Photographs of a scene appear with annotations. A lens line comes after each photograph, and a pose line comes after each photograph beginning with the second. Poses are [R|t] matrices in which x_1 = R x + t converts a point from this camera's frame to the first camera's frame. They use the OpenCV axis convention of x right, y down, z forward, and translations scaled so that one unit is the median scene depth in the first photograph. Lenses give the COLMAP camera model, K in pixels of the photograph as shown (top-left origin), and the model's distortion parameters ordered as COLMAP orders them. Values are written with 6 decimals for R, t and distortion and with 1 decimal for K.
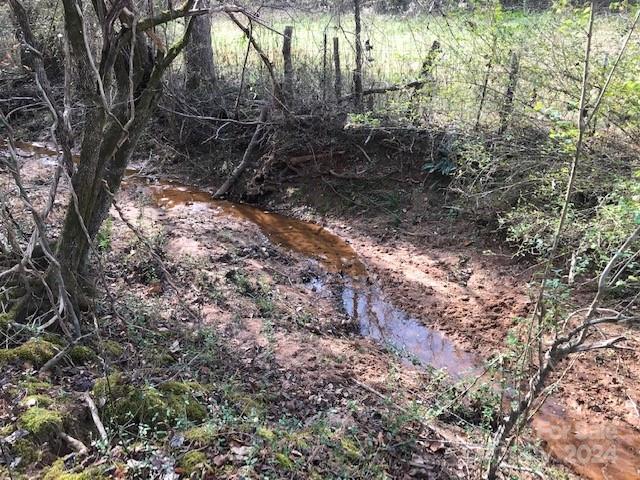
lens RADIAL K [[514.8, 0, 318.7], [0, 514.8, 241.3], [0, 0, 1]] dist [0.013676, -0.003907]
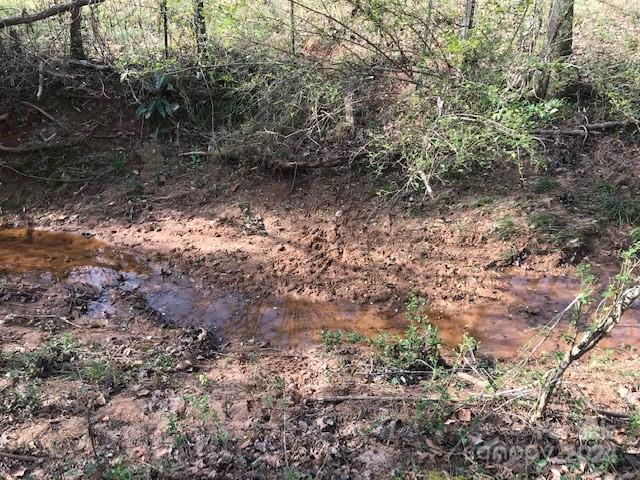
lens RADIAL K [[514.8, 0, 320.2], [0, 514.8, 237.7], [0, 0, 1]] dist [0.013676, -0.003907]
pose [[0.663390, -0.368514, 0.651238, -0.230371], [0.264922, 0.929619, 0.256175, -0.108470], [-0.699807, 0.002584, 0.714328, 0.265050]]
